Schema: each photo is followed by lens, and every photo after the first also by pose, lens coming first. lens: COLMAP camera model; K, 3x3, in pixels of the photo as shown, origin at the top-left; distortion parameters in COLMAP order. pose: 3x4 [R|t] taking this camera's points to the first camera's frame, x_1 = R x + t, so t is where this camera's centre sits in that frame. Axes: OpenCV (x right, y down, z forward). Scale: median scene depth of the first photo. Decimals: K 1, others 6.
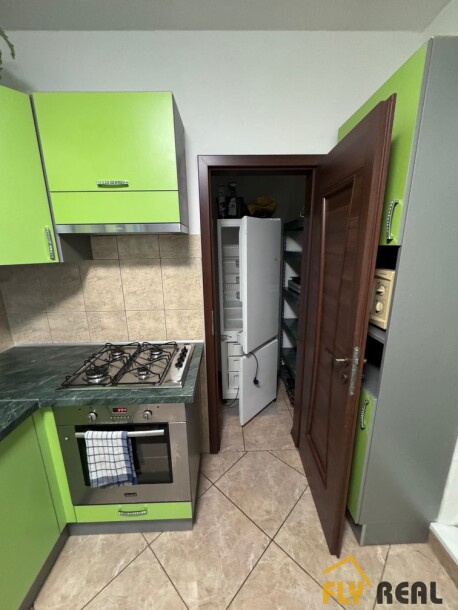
lens RADIAL K [[243.5, 0, 229.0], [0, 243.5, 305.0], [0, 0, 1]] dist [0.000314, -0.000015]
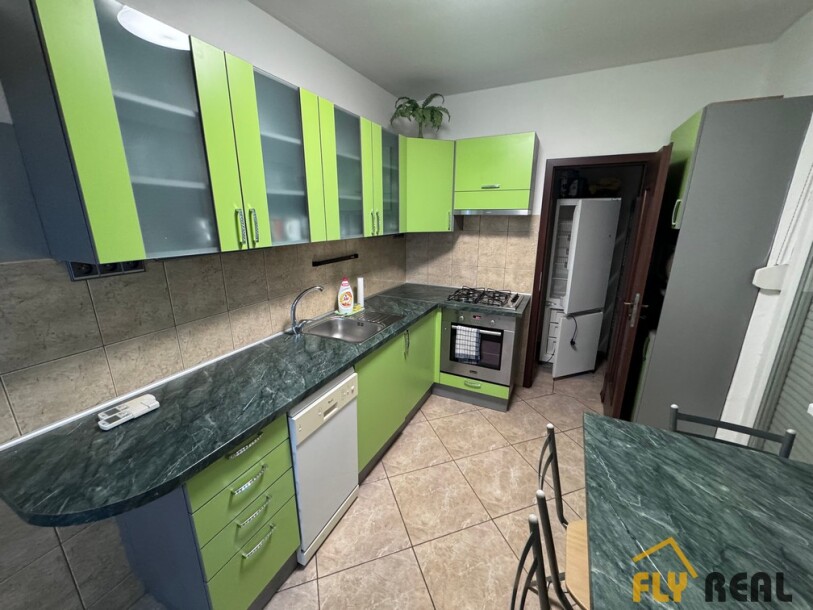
lens RADIAL K [[324.5, 0, 407.1], [0, 324.5, 304.1], [0, 0, 1]] dist [0.000314, -0.000015]
pose [[0.888710, 0.137660, -0.437316, 0.084617], [-0.122764, 0.990478, 0.062306, 0.189564], [0.441729, -0.001686, 0.897147, -0.988621]]
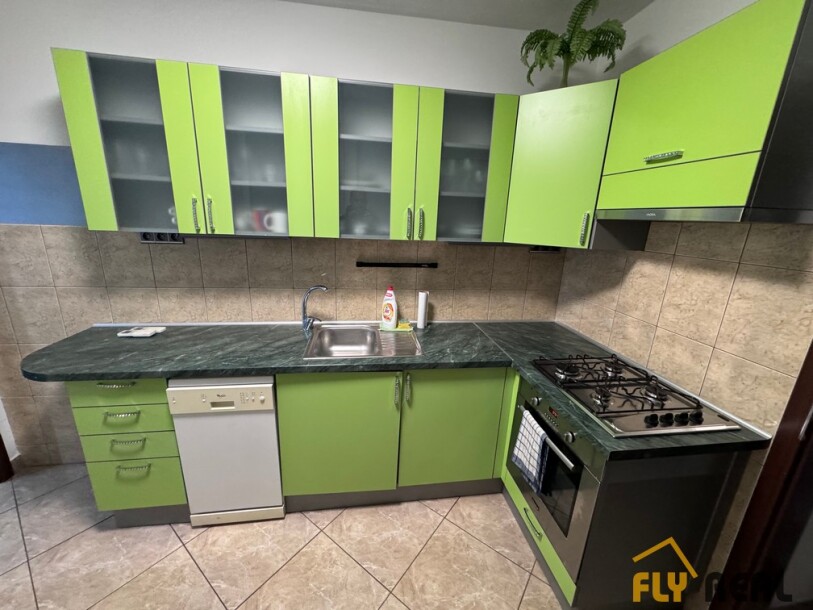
lens RADIAL K [[324.5, 0, 407.1], [0, 324.5, 304.1], [0, 0, 1]] dist [0.000314, -0.000015]
pose [[0.120253, 0.279572, -0.952564, 0.401327], [-0.272867, 0.931878, 0.239054, -0.068347], [0.954507, 0.231177, 0.188347, 0.109848]]
